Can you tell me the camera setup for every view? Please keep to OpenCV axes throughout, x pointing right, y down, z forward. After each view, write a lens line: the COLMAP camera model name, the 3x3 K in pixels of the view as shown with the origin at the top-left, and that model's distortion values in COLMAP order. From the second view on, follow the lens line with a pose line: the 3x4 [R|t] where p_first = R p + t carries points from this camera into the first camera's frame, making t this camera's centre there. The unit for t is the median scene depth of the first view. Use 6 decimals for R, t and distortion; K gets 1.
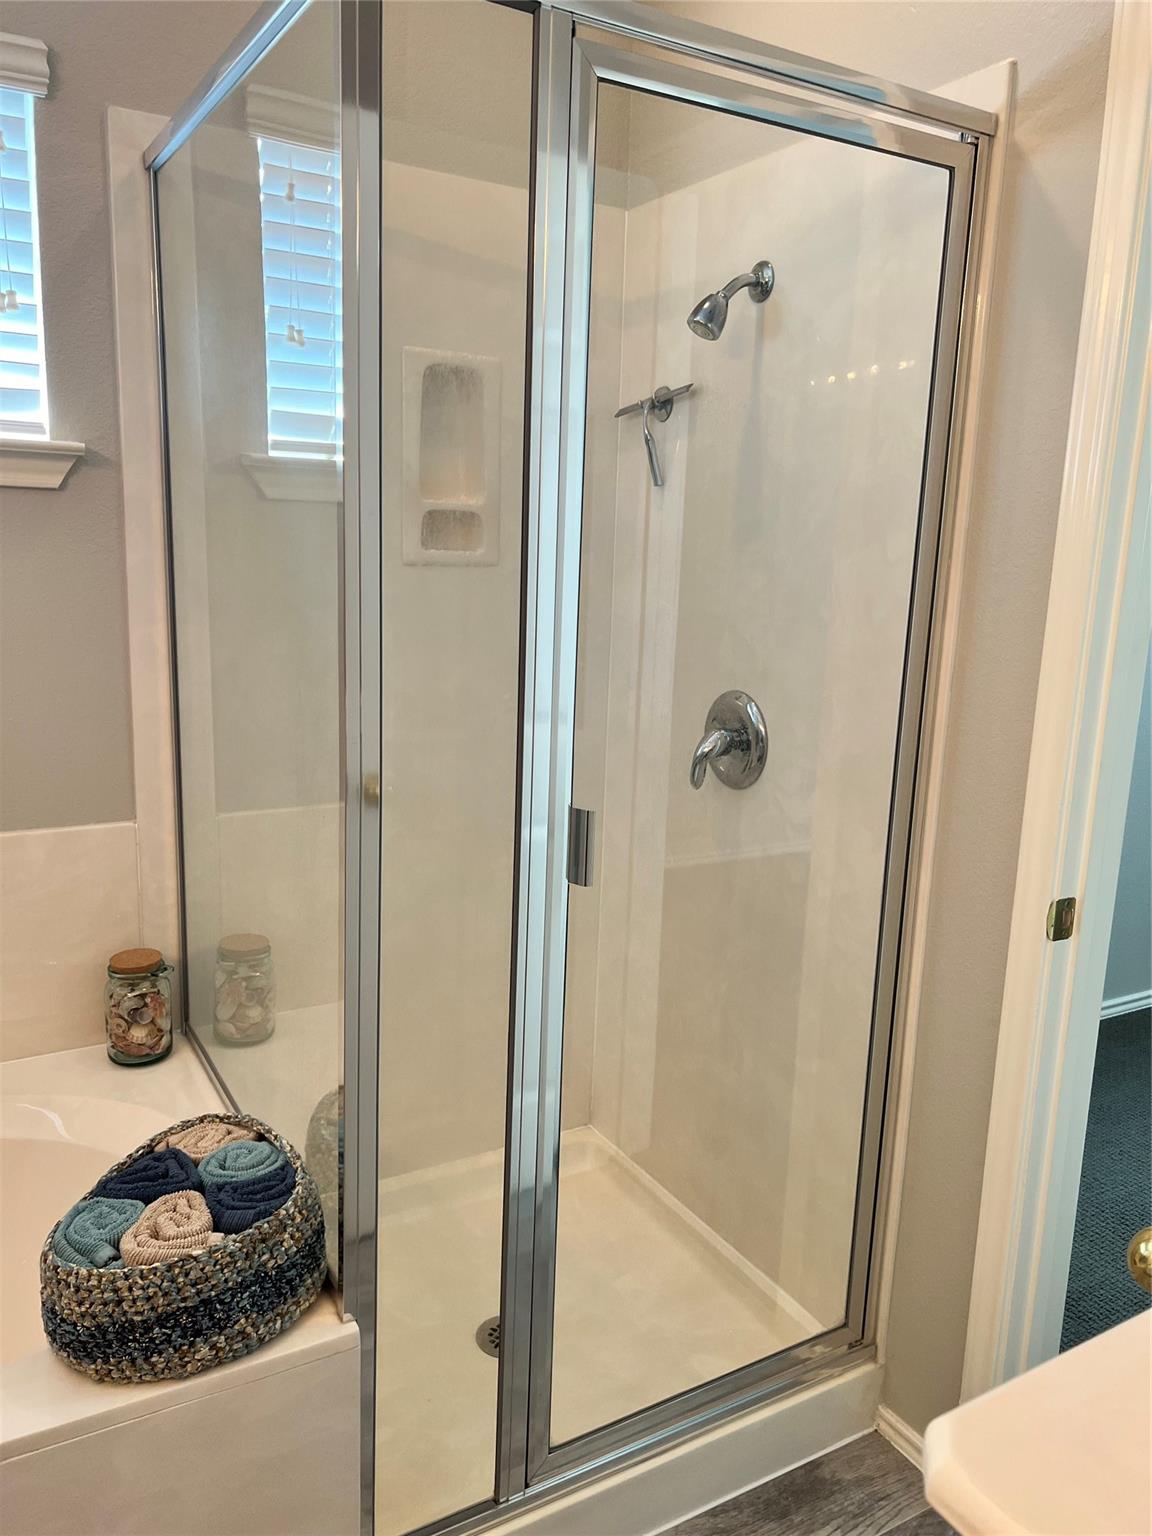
lens RADIAL K [[1153.7, 0, 585.8], [0, 1153.7, 771.3], [0, 0, 1]] dist [0.056718, -0.064693]
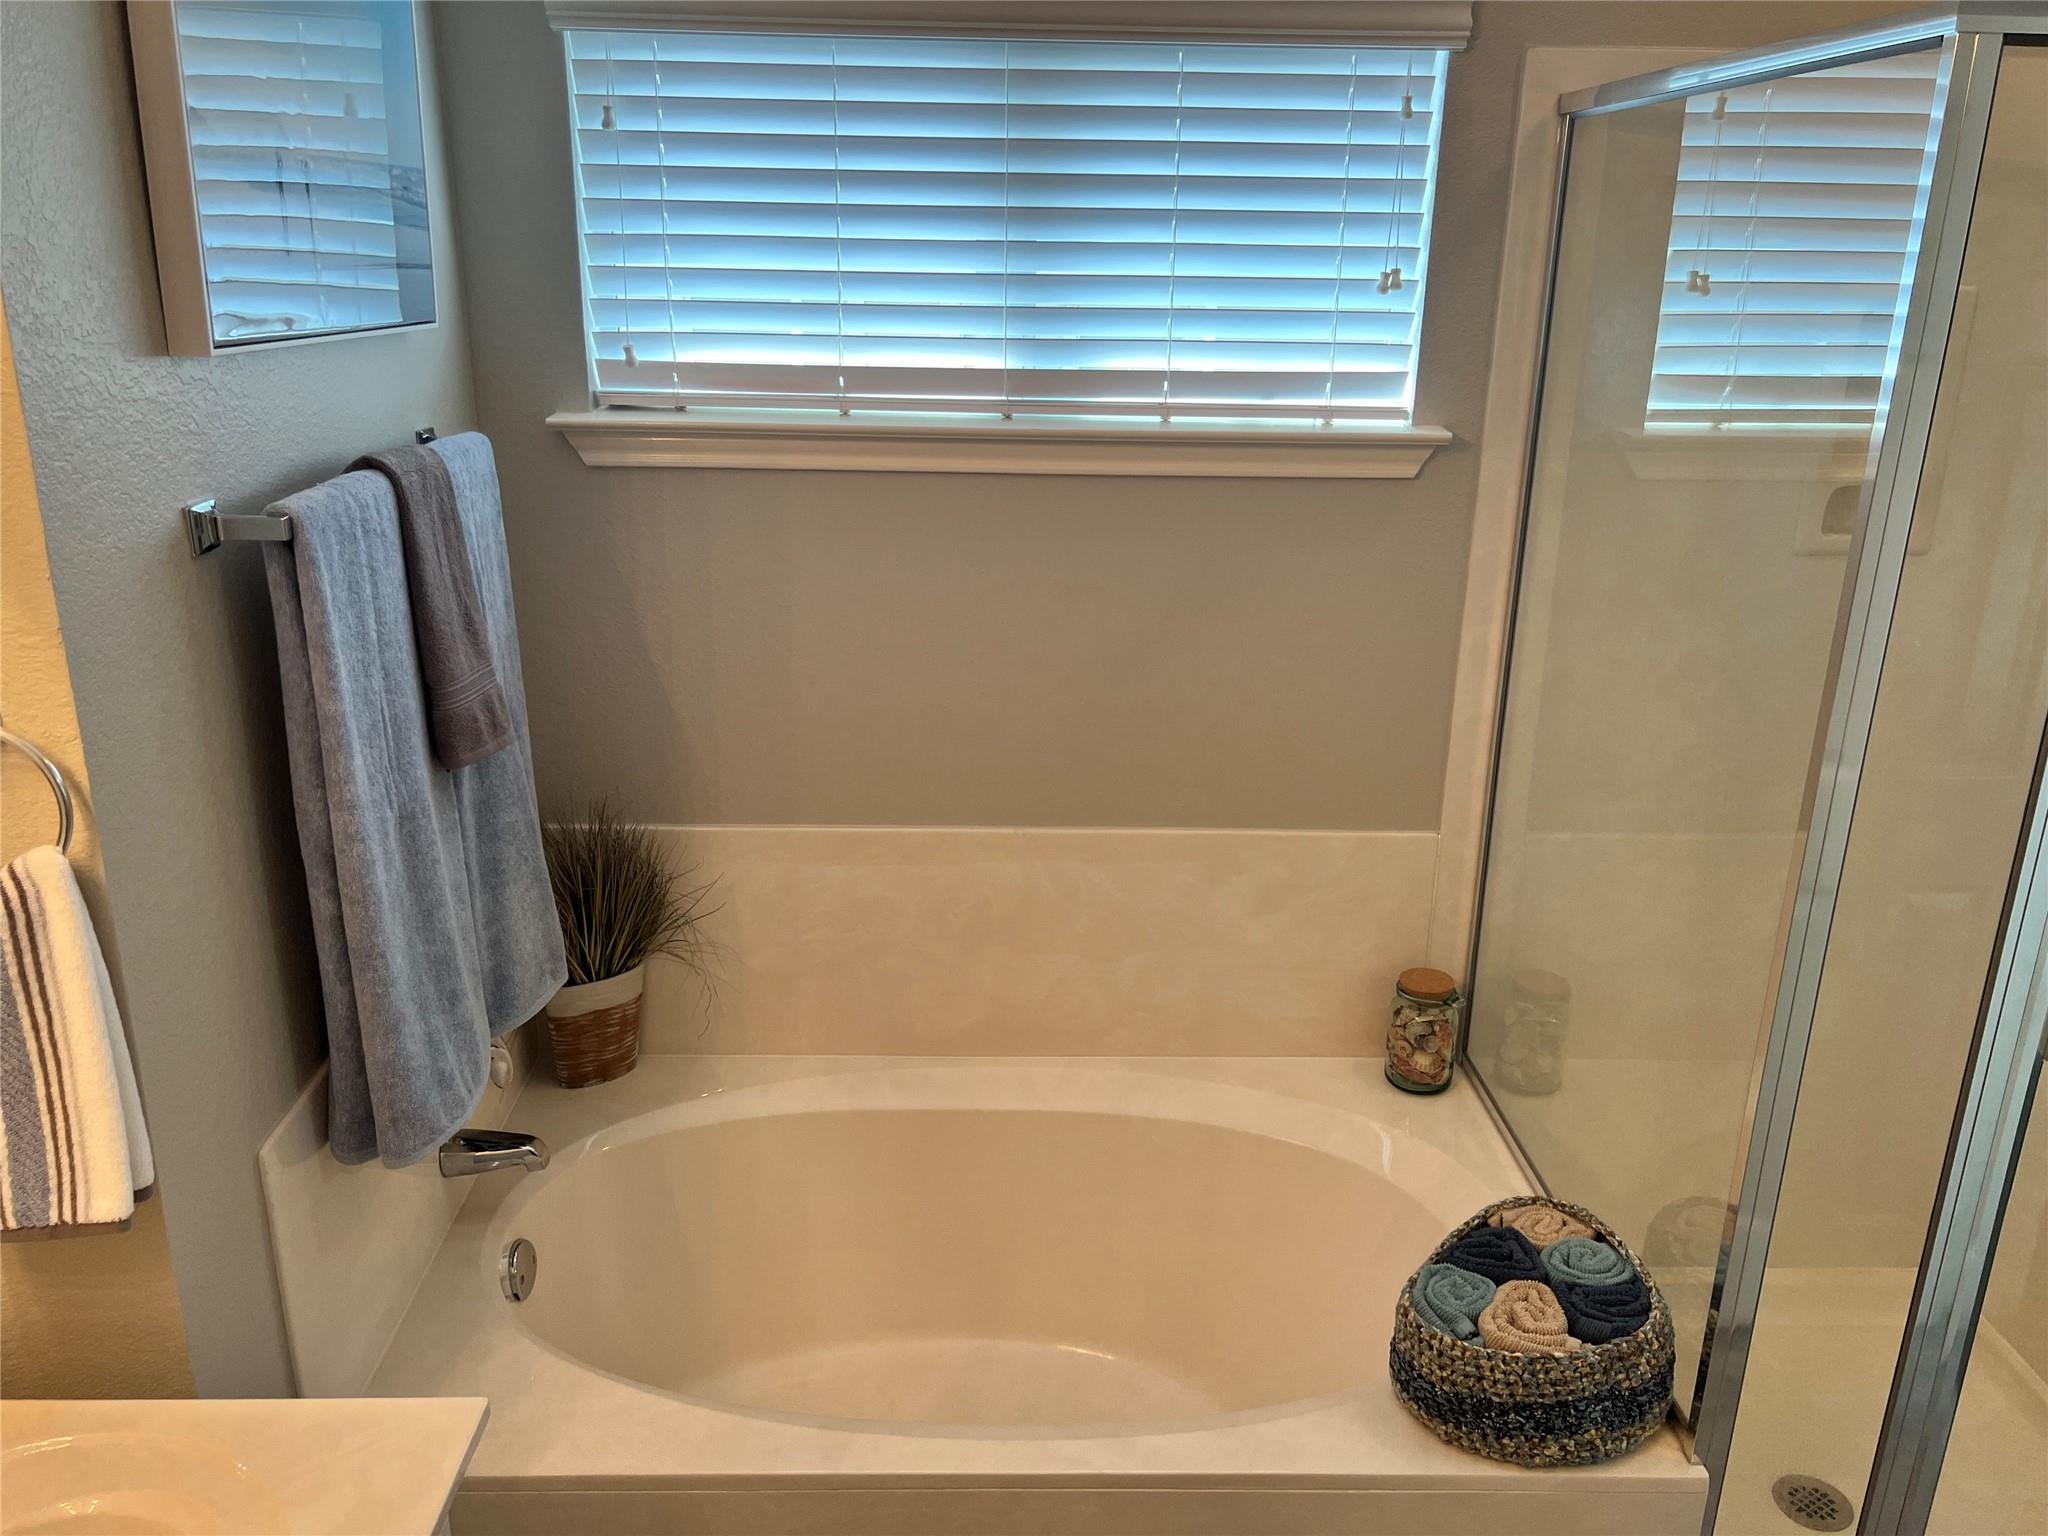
lens RADIAL K [[1538.3, 0, 1028.7], [0, 1538.3, 757.7], [0, 0, 1]] dist [0.056718, -0.064693]
pose [[0.874504, 0.126942, -0.468112, -0.159038], [-0.081488, 0.989877, 0.116201, -0.191130], [0.478124, -0.063473, 0.875996, -0.316274]]
